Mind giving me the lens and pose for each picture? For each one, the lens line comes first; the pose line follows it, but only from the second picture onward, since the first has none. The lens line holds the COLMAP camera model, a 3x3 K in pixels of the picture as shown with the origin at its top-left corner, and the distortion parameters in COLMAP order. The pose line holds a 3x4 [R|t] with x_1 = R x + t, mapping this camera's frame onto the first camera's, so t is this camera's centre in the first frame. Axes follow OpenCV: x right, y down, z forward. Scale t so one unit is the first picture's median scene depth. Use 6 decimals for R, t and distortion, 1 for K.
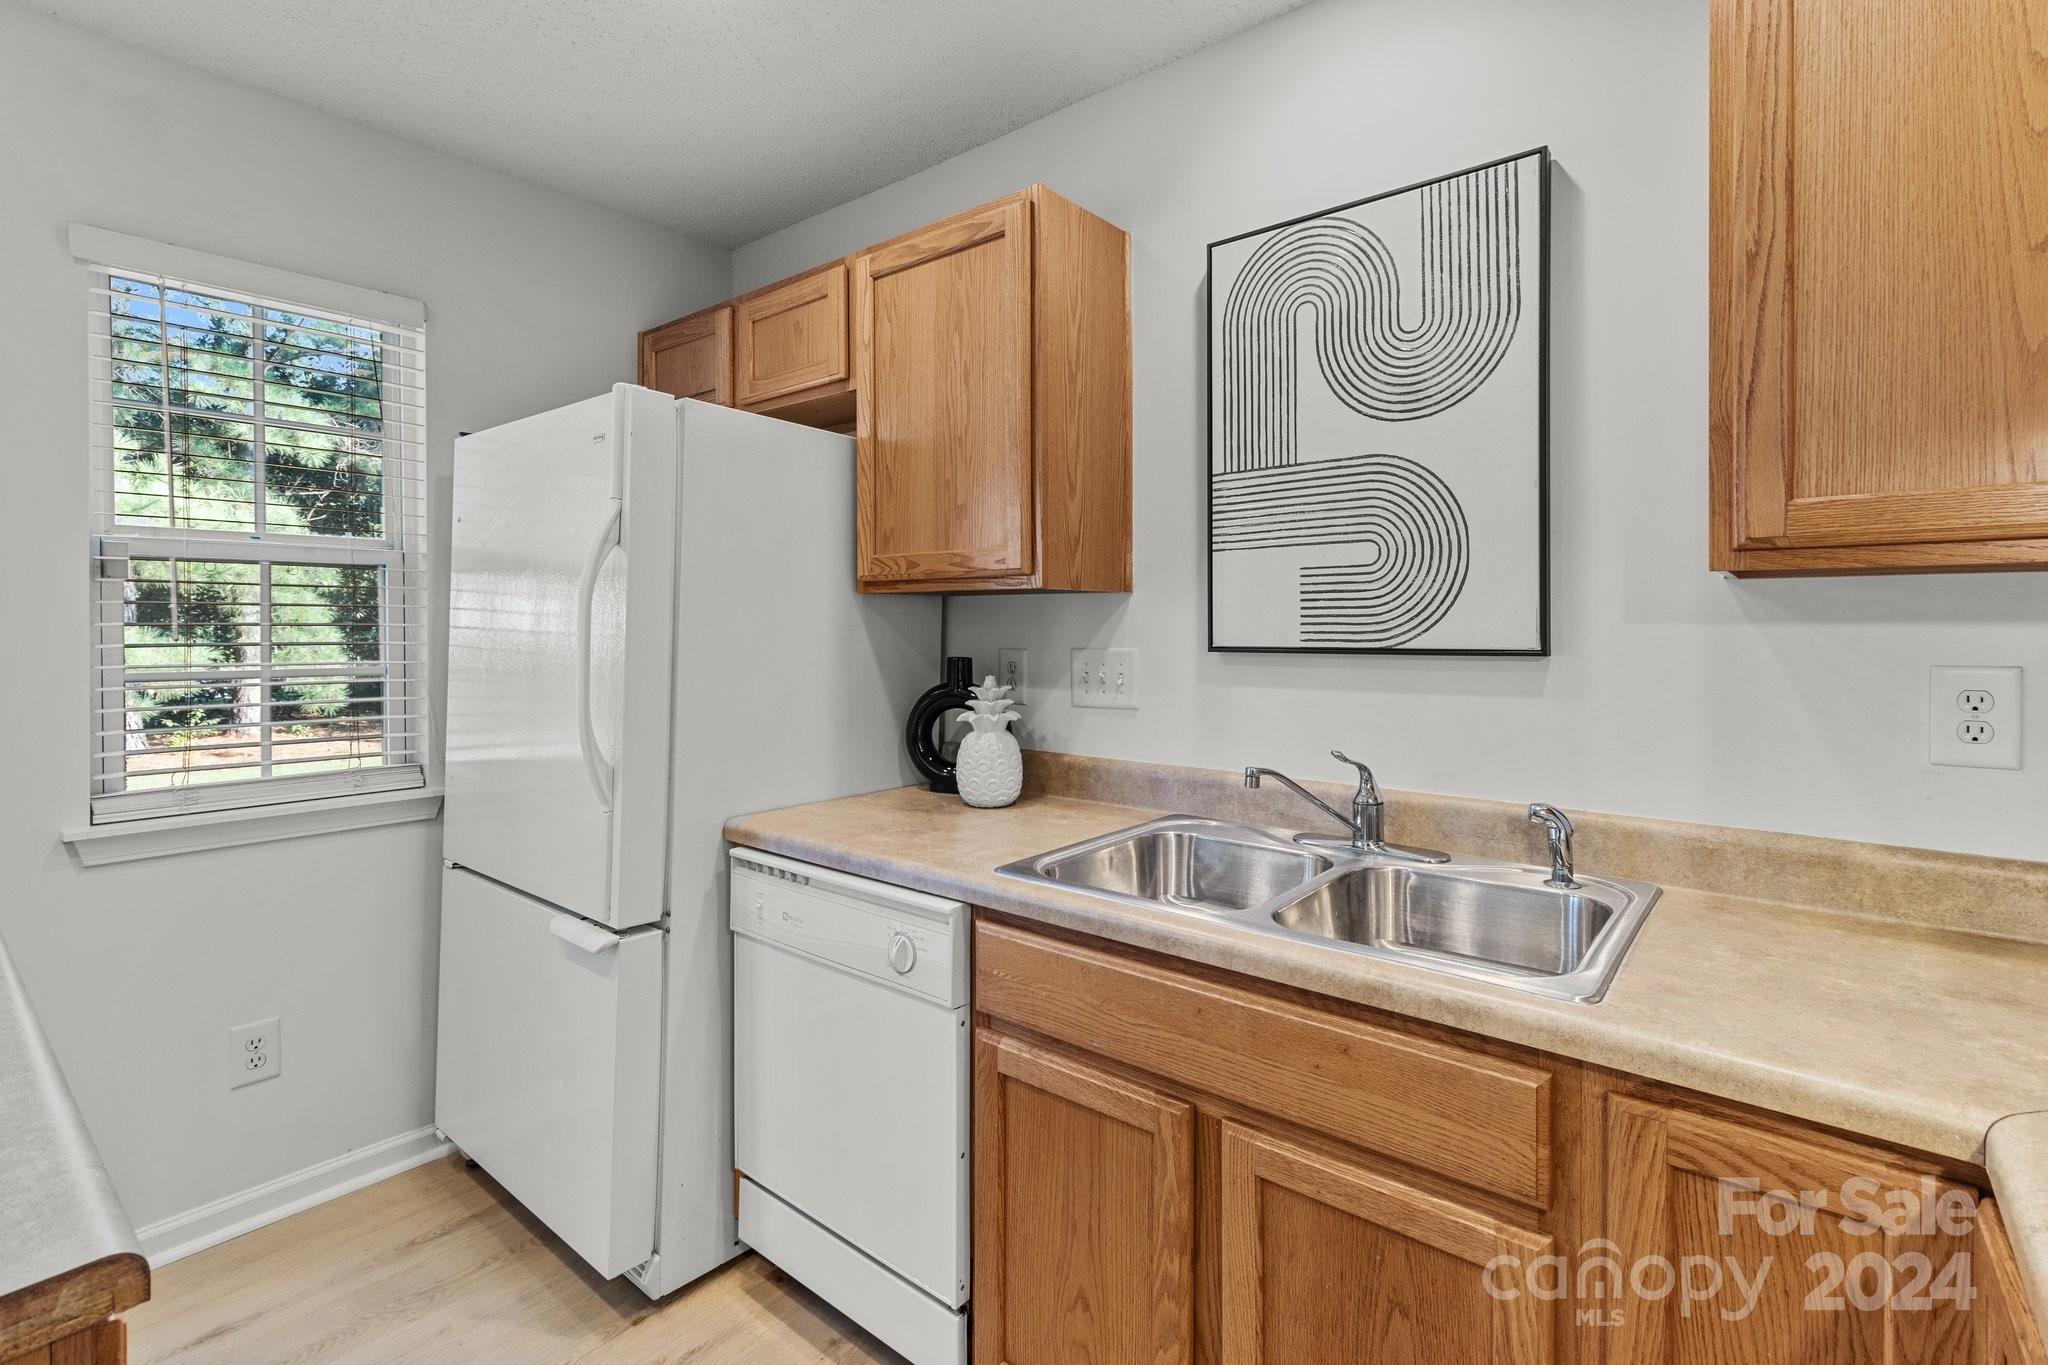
lens RADIAL K [[947.7, 0, 1046.7], [0, 947.7, 637.1], [0, 0, 1]] dist [0.000436, -0.000675]
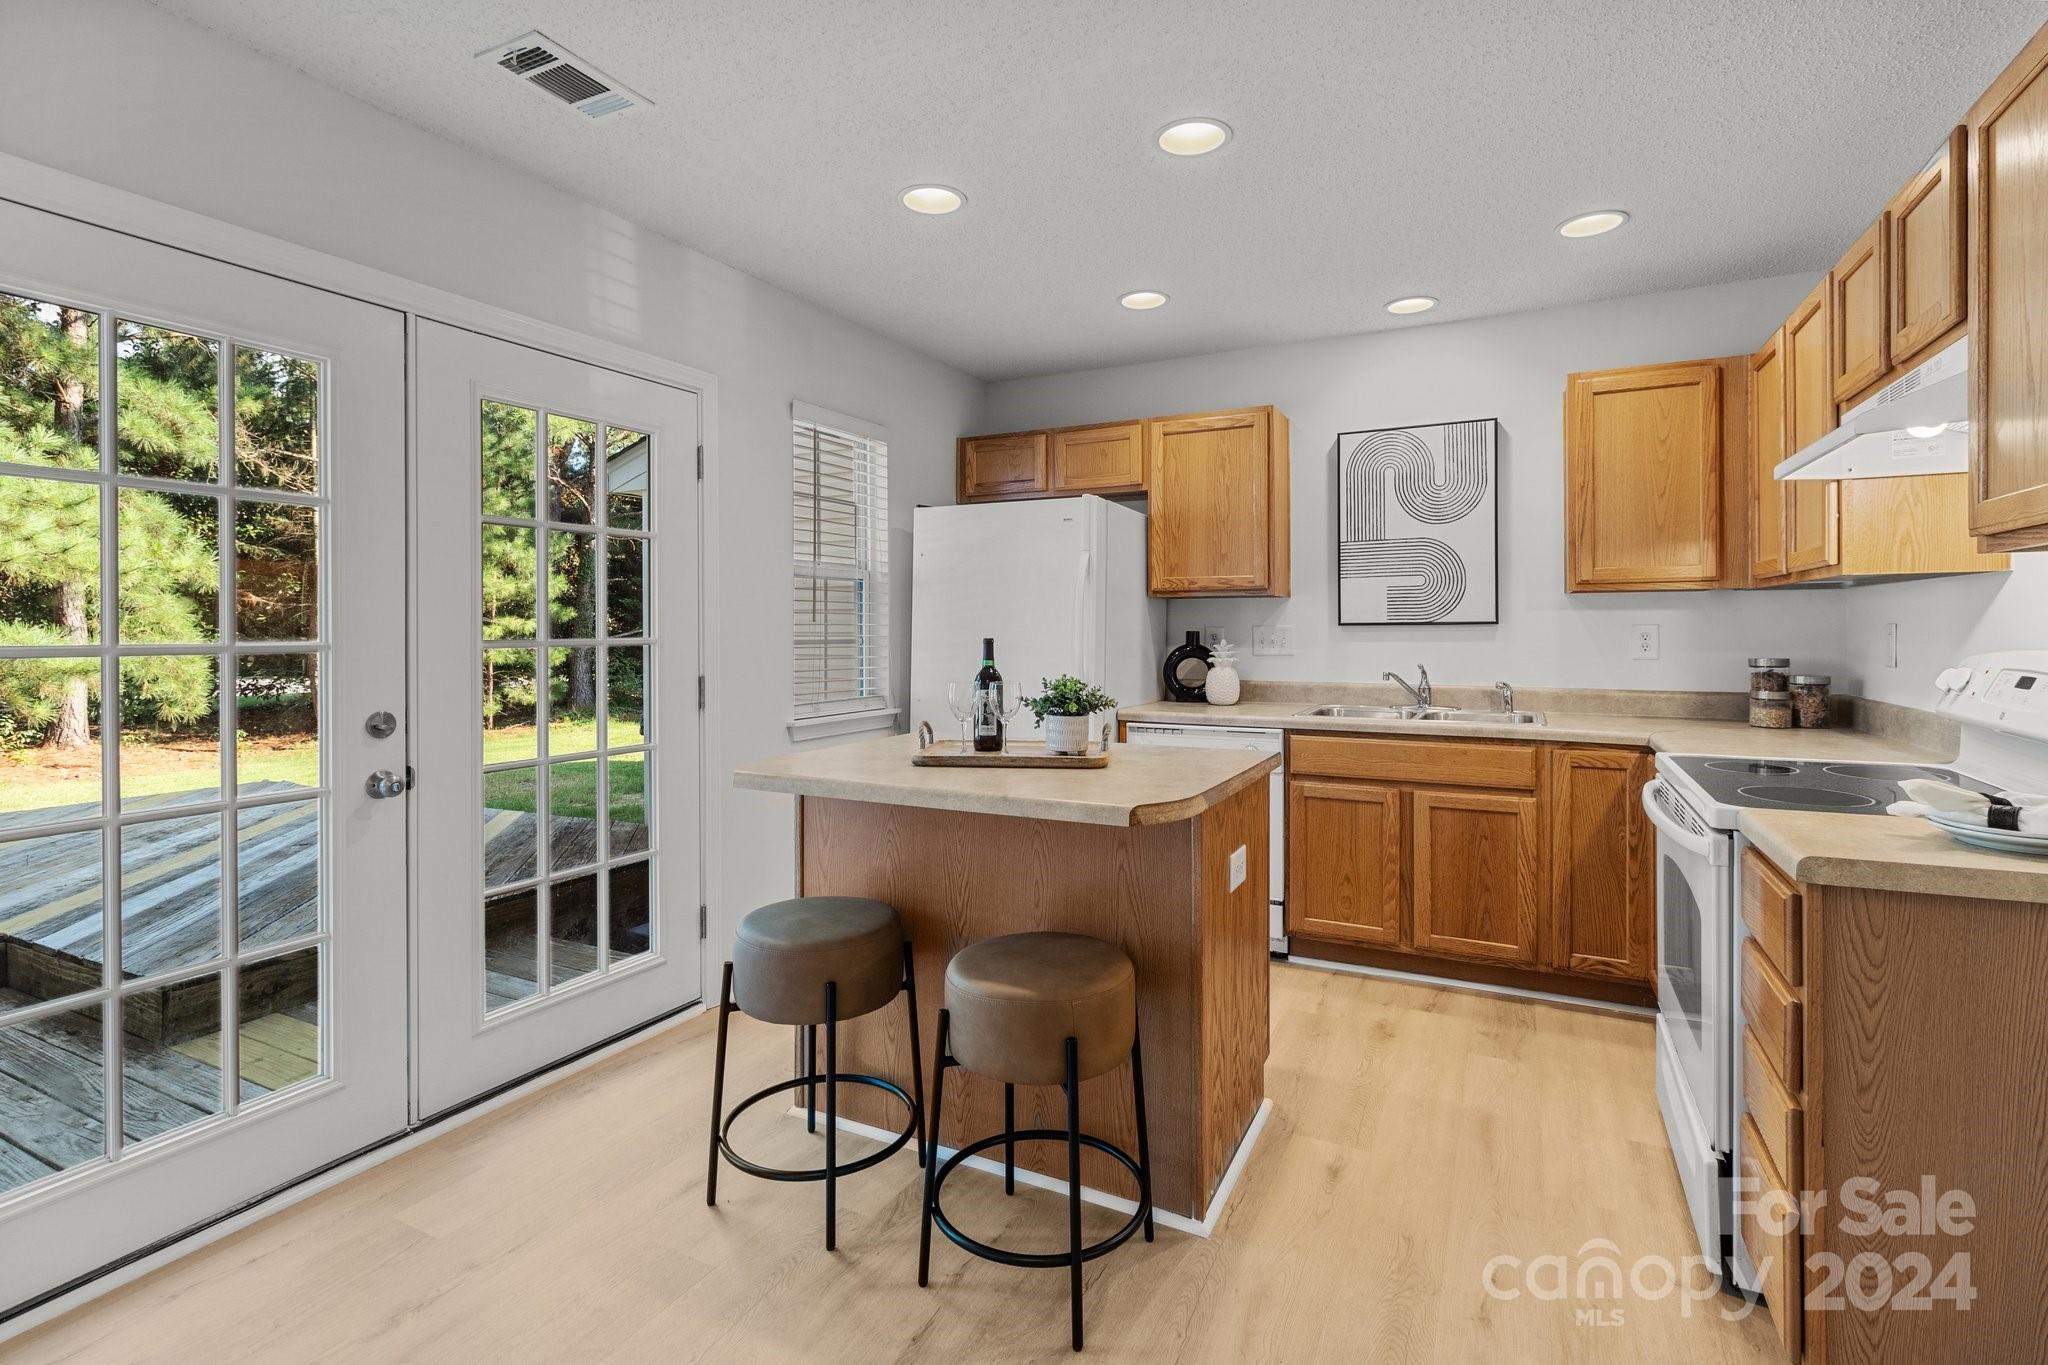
lens RADIAL K [[947.7, 0, 1046.7], [0, 947.7, 637.1], [0, 0, 1]] dist [0.000436, -0.000675]
pose [[0.977308, -0.004170, 0.211783, -1.001454], [0.005380, 0.999972, -0.005137, 0.053393], [-0.211755, 0.006160, 0.977303, -1.016581]]
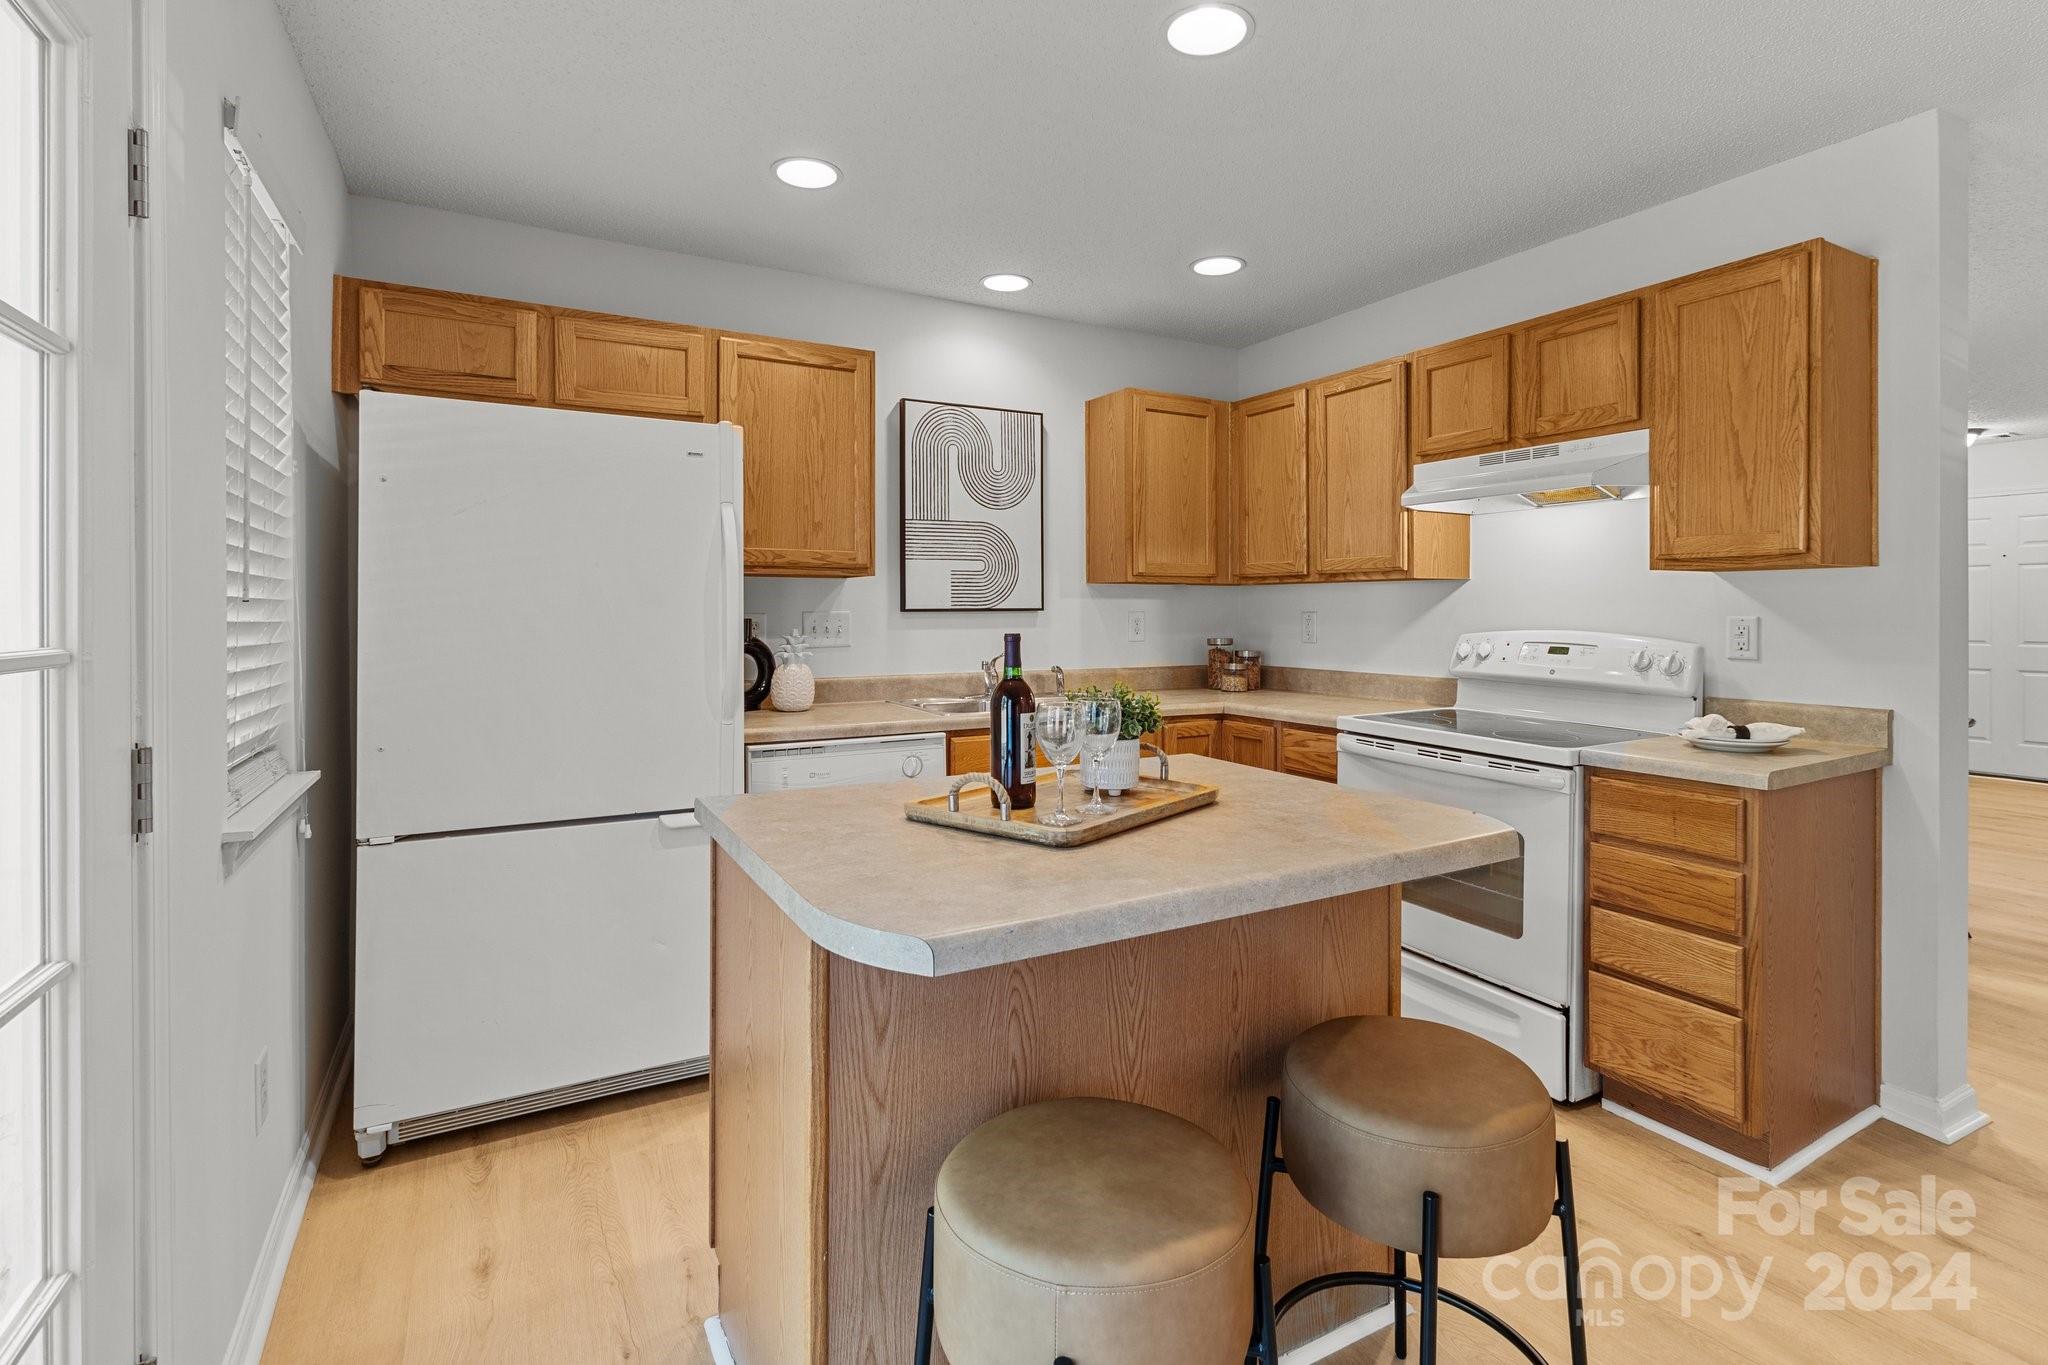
lens RADIAL K [[954.2, 0, 1042.0], [0, 954.2, 615.5], [0, 0, 1]] dist [-0.001984, 0.000078]
pose [[0.370360, -0.004915, 0.928875, -1.651360], [0.013189, 0.999913, 0.000032, 0.029232], [-0.928795, 0.012239, 0.370393, 0.037730]]
